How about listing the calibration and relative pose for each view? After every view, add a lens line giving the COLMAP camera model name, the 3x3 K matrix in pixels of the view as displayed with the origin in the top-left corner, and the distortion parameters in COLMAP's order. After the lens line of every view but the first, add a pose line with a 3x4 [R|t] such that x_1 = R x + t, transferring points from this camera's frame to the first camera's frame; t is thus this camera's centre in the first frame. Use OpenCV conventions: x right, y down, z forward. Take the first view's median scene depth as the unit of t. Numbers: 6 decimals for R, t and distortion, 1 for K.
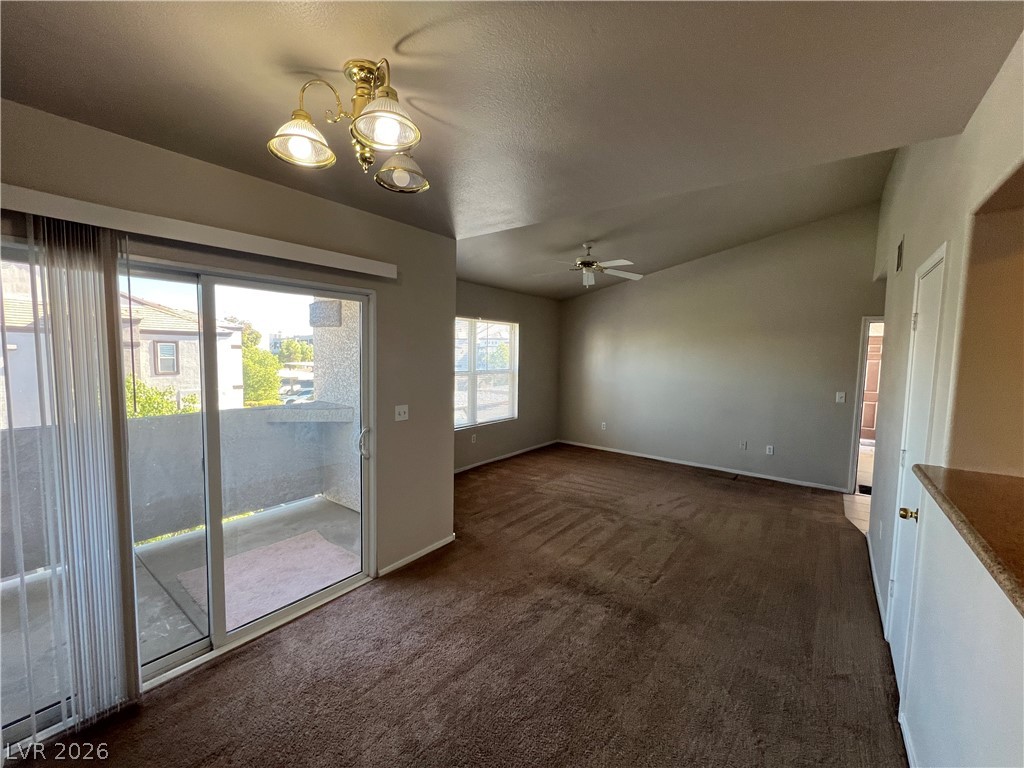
lens RADIAL K [[411.8, 0, 511.3], [0, 411.8, 380.6], [0, 0, 1]] dist [-0.002823, 0.000790]
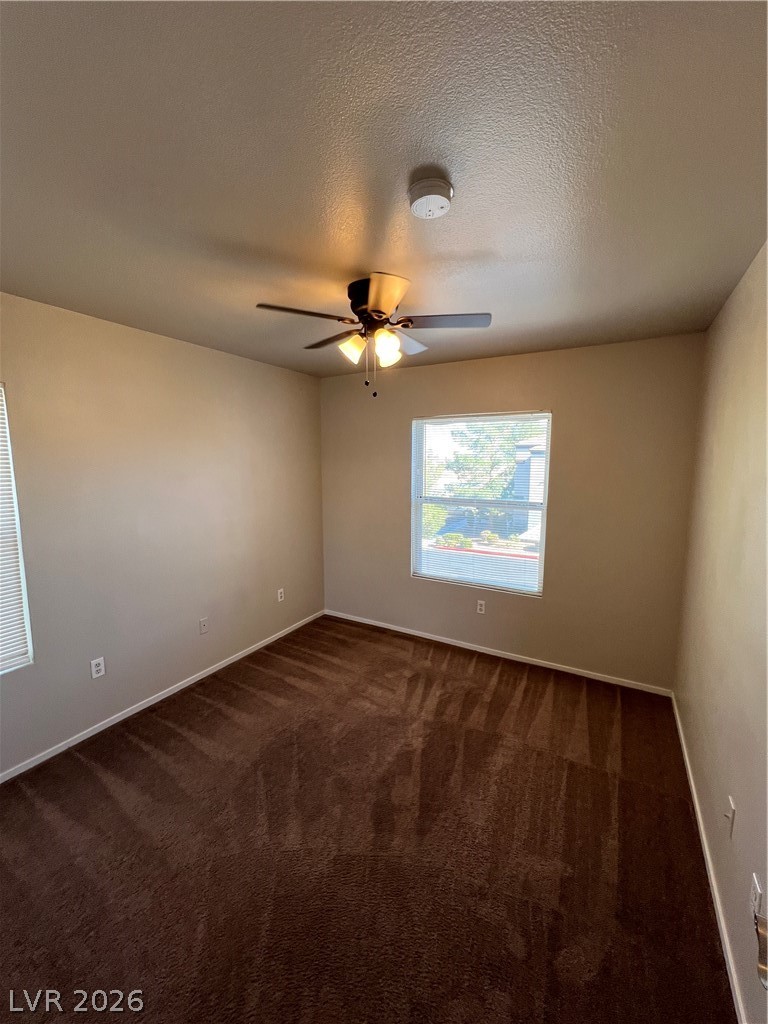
lens RADIAL K [[411.8, 0, 383.5], [0, 411.8, 513.3], [0, 0, 1]] dist [-0.002823, 0.000790]
pose [[0.136458, 0.104016, -0.985170, 0.898262], [-0.075540, 0.992670, 0.094344, -0.084582], [0.987762, 0.061545, 0.143315, 1.309533]]
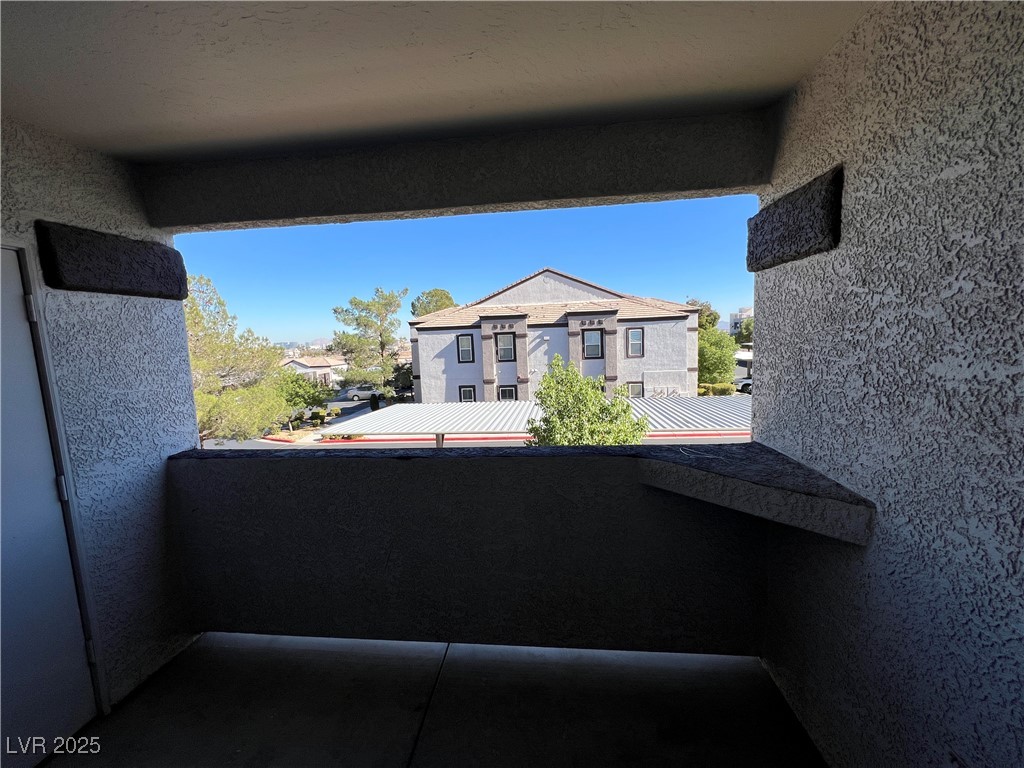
lens RADIAL K [[411.8, 0, 509.5], [0, 411.8, 383.6], [0, 0, 1]] dist [-0.002823, 0.000790]
pose [[0.522394, 0.056112, -0.850856, -0.312067], [-0.009287, 0.998148, 0.060124, -0.047116], [0.852653, -0.023507, 0.521948, 0.710301]]
